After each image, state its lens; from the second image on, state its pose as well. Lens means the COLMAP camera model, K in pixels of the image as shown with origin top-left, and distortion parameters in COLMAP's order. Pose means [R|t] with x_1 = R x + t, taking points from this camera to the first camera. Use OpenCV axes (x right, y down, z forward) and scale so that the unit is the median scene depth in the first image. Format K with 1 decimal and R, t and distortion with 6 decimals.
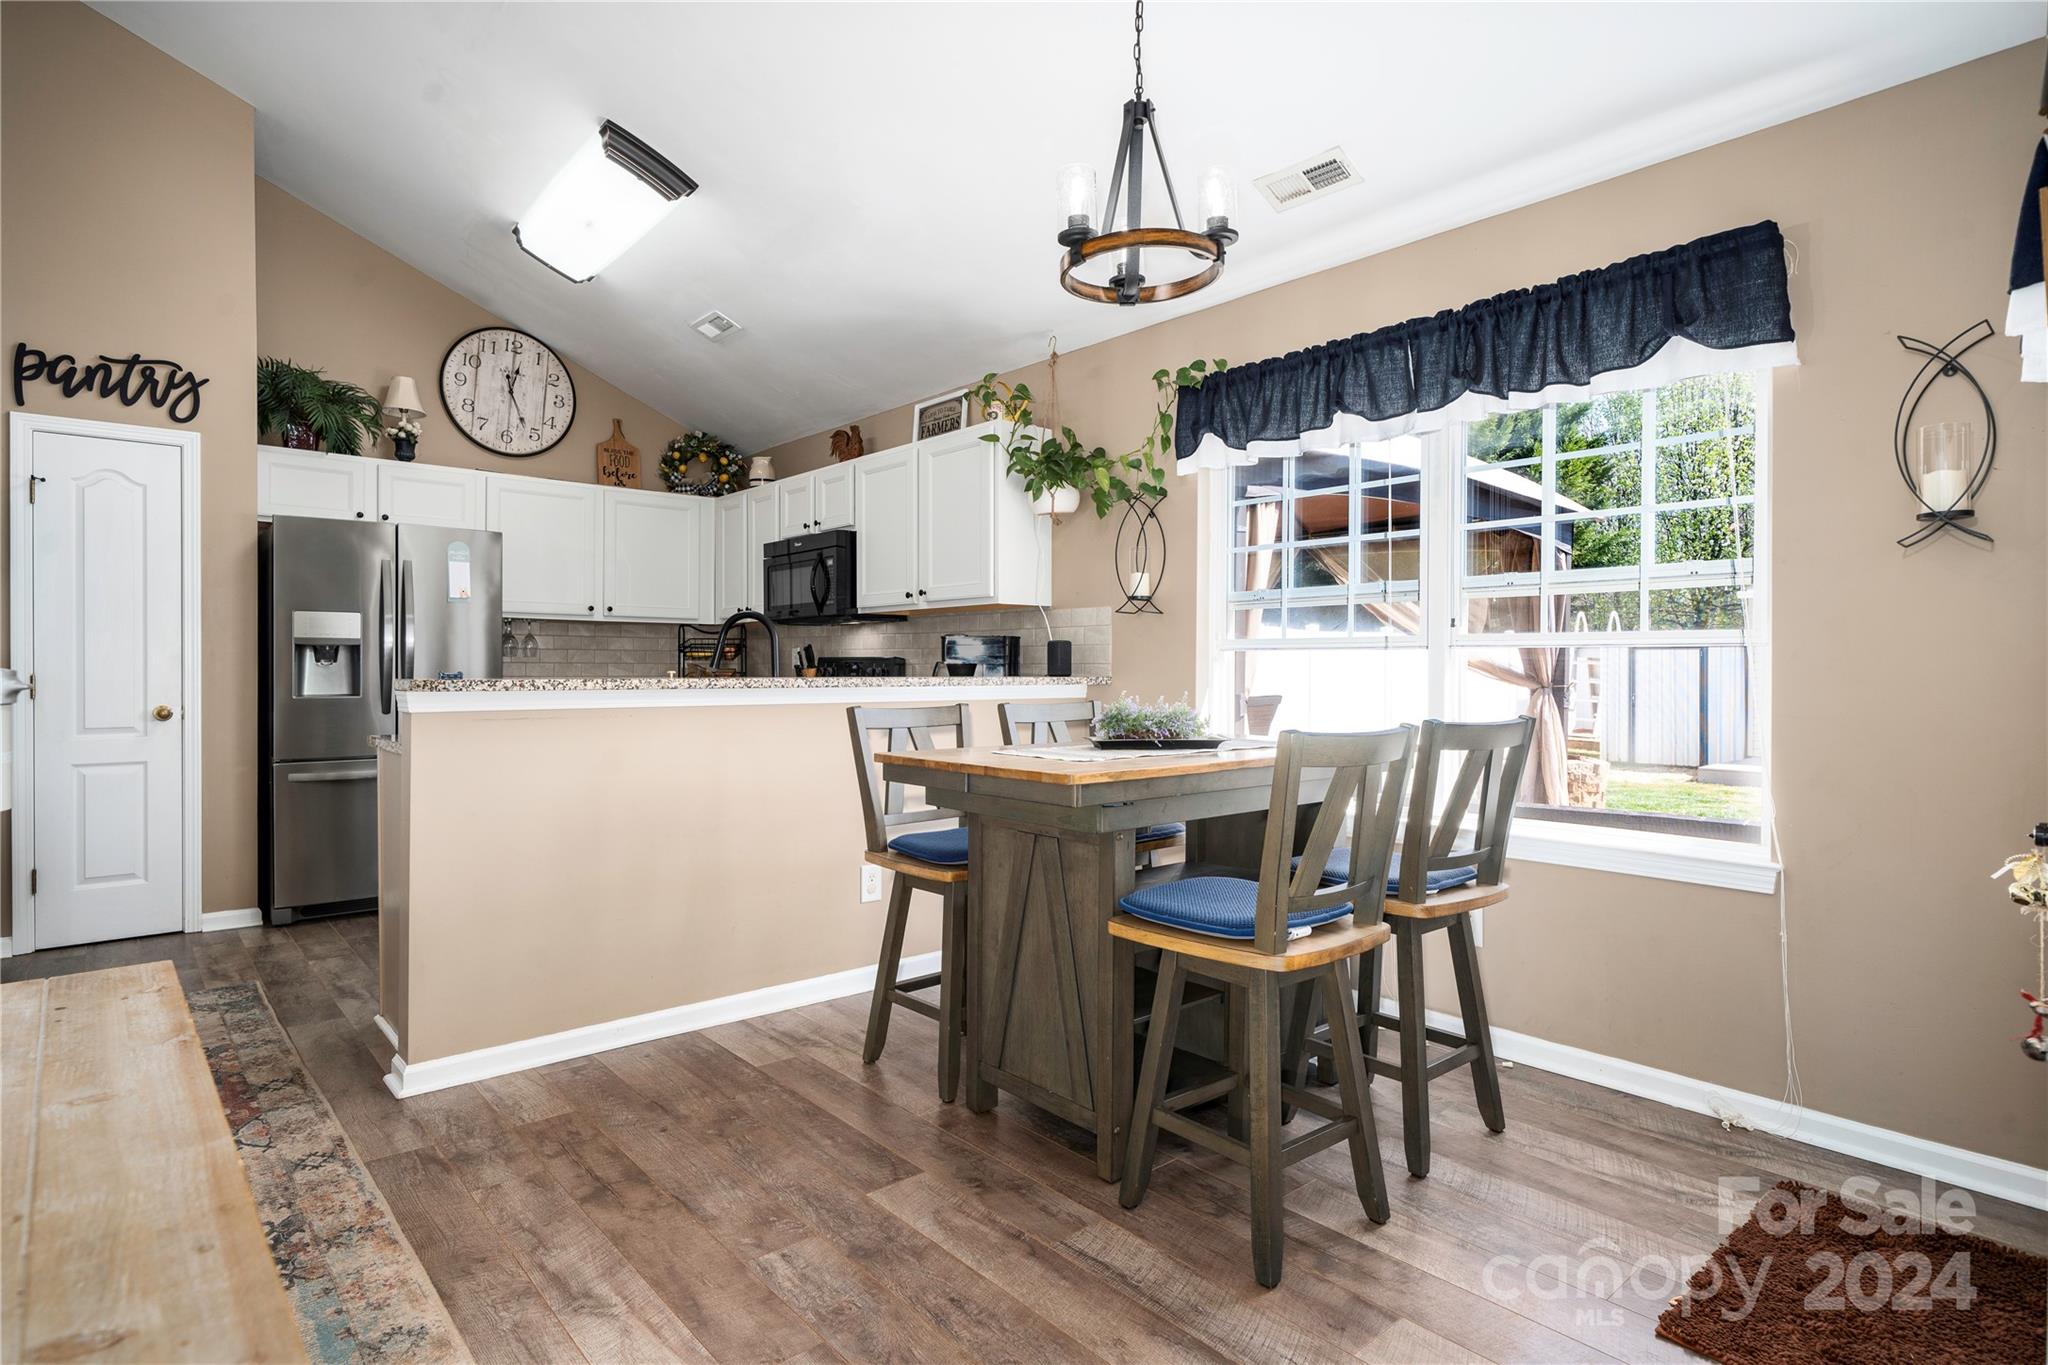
lens RADIAL K [[1066.7, 0, 1021.4], [0, 1066.7, 667.4], [0, 0, 1]] dist [0.001110, 0.000139]
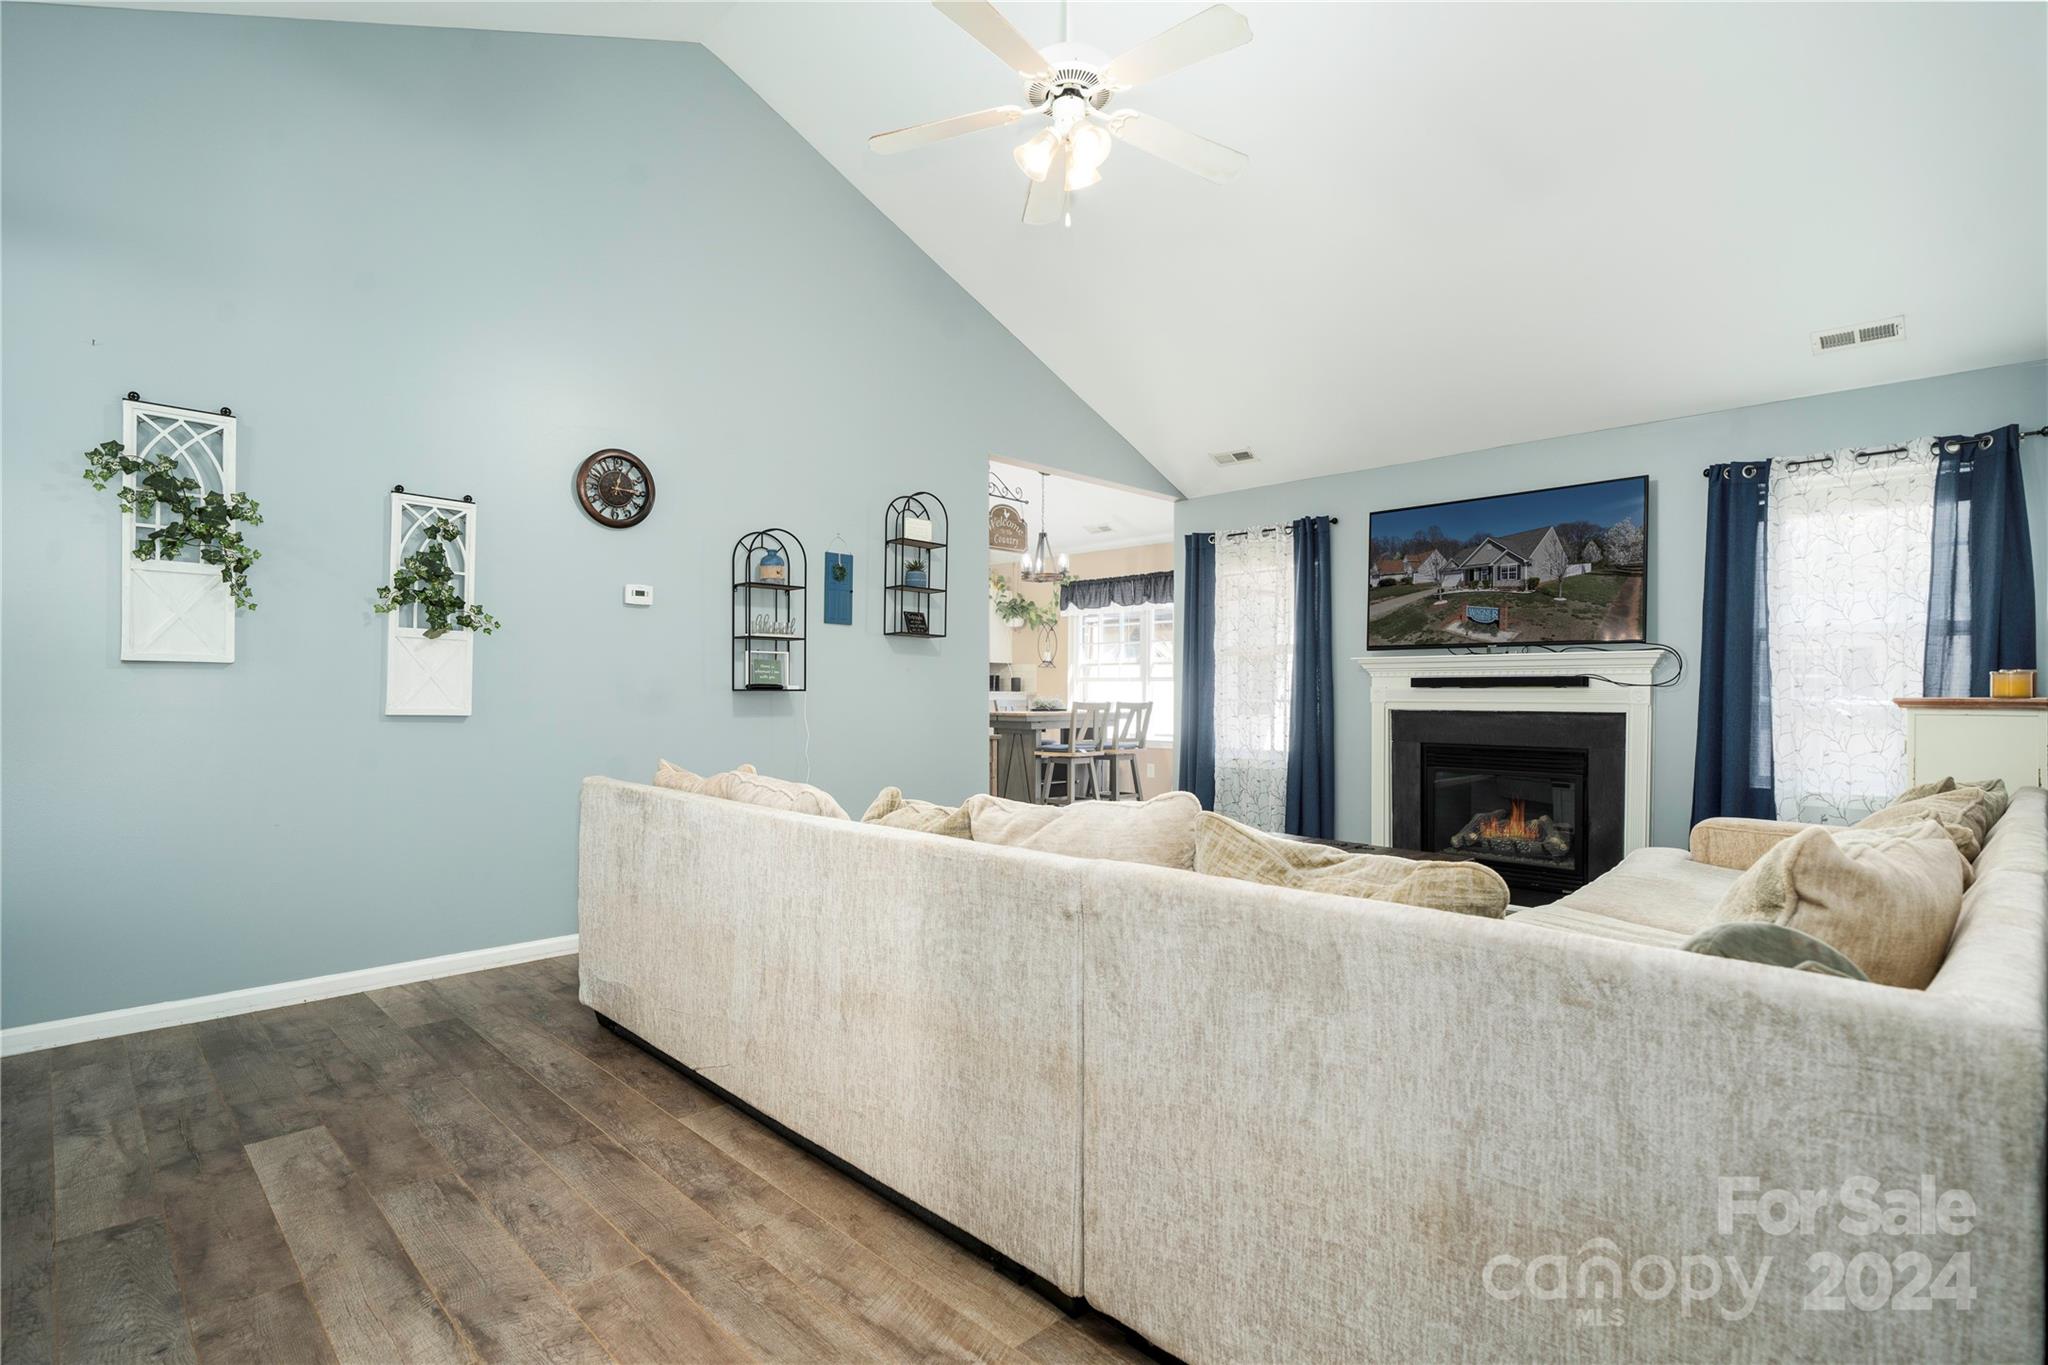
lens RADIAL K [[963.7, 0, 1024.8], [0, 963.7, 687.4], [0, 0, 1]] dist [0.000680, 0.000064]
pose [[0.997654, 0.004390, 0.068316, -0.090084], [-0.003768, 0.999950, -0.009230, 0.017381], [-0.068353, 0.008951, 0.997621, -1.165196]]
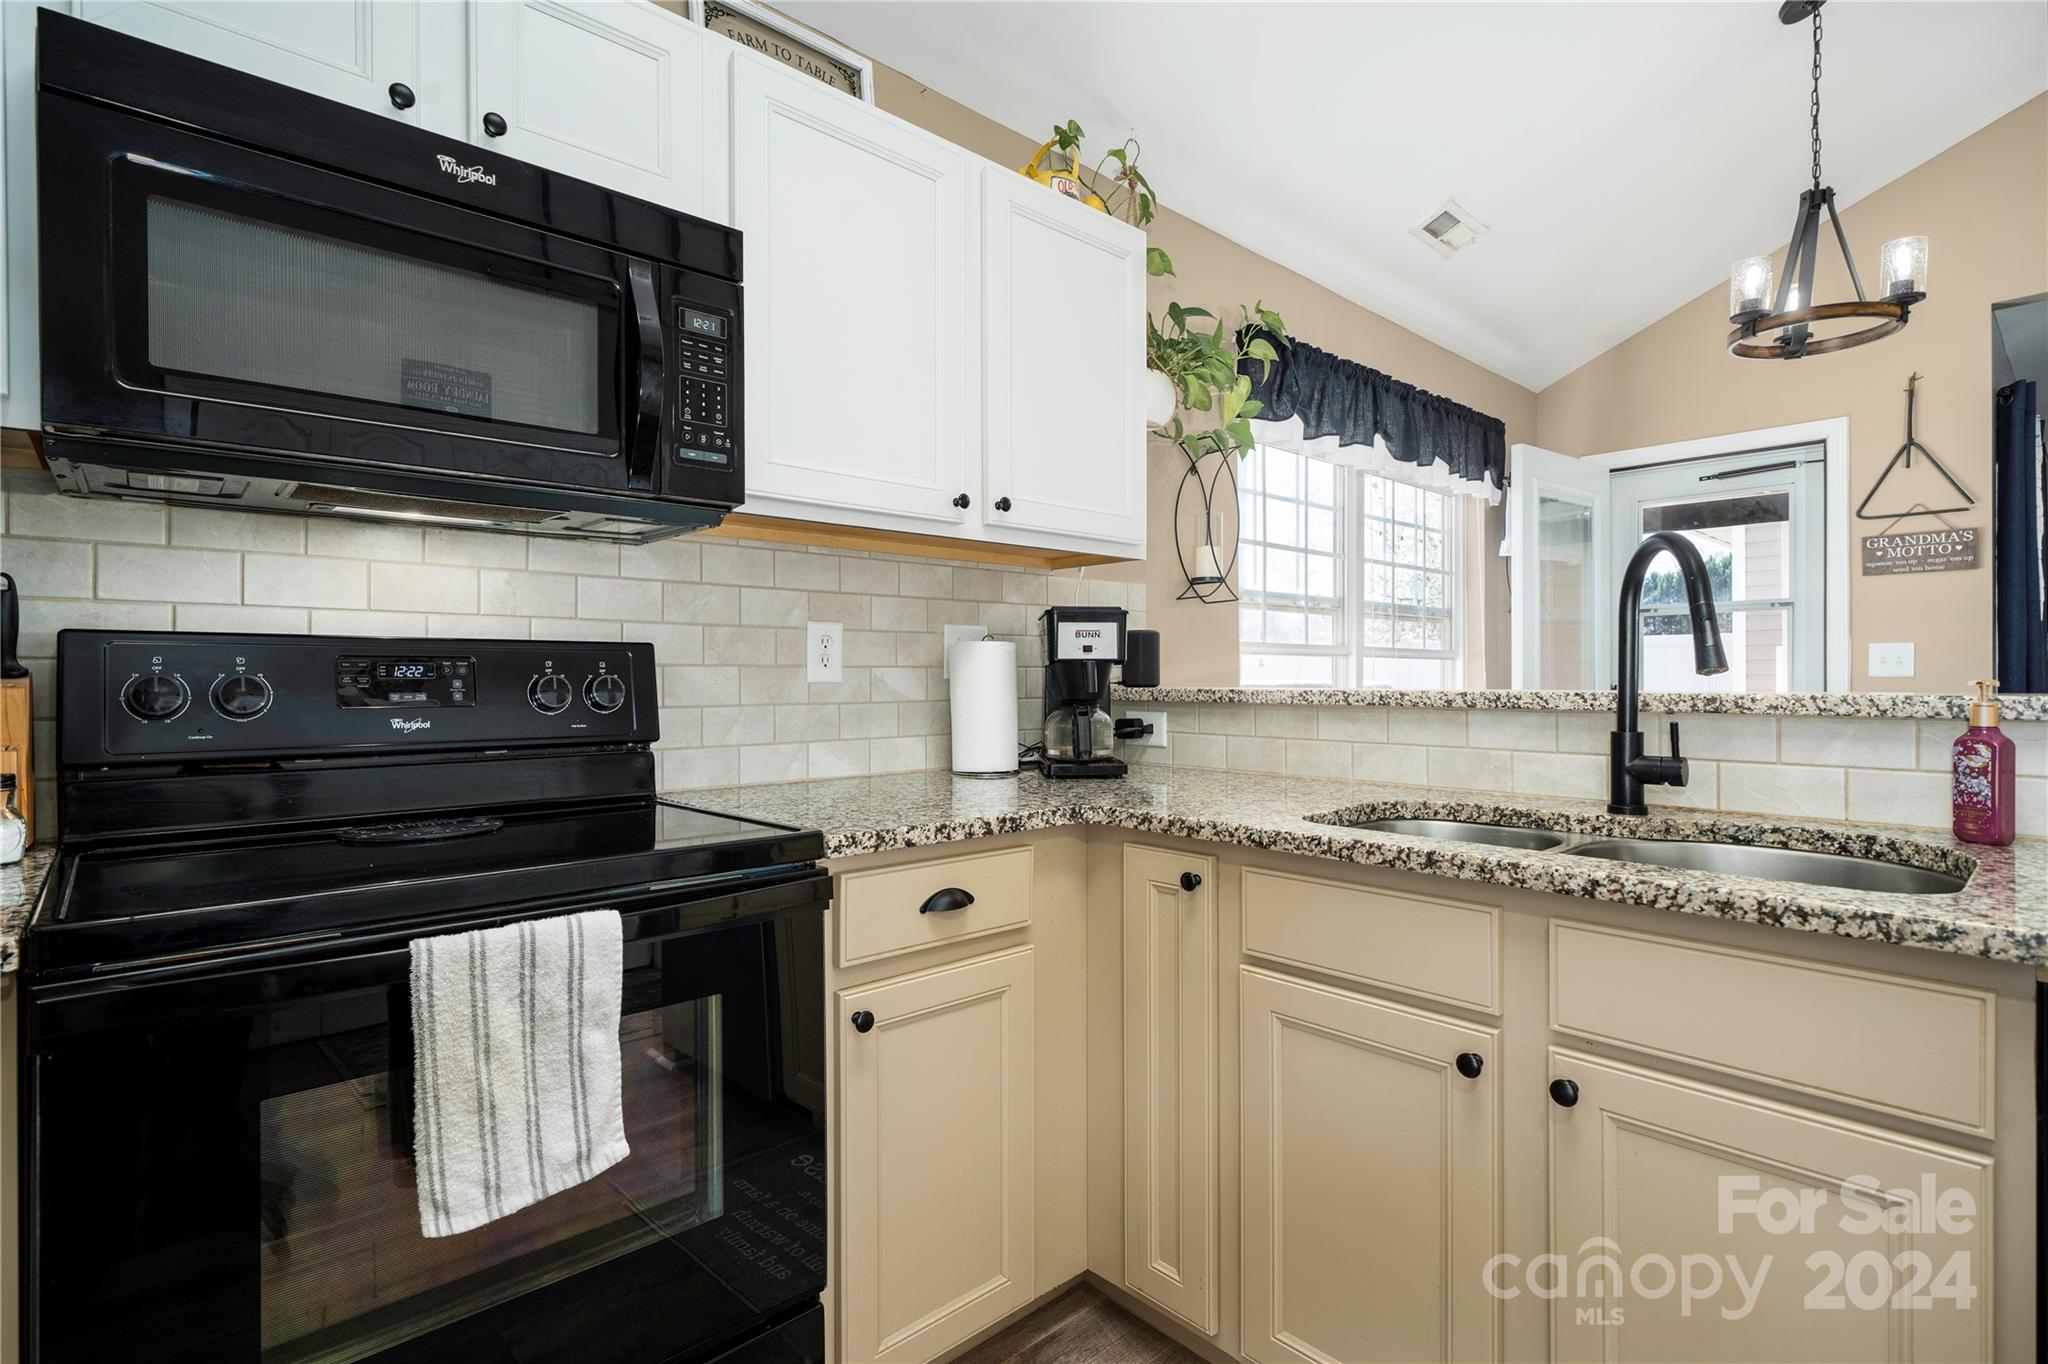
lens RADIAL K [[974.7, 0, 1018.2], [0, 974.7, 677.6], [0, 0, 1]] dist [0.003008, 0.000425]
pose [[-0.021075, -0.003326, 0.999772, -0.491474], [0.002080, 0.999992, 0.003370, 0.000721], [-0.999776, 0.002150, -0.021067, 0.989677]]
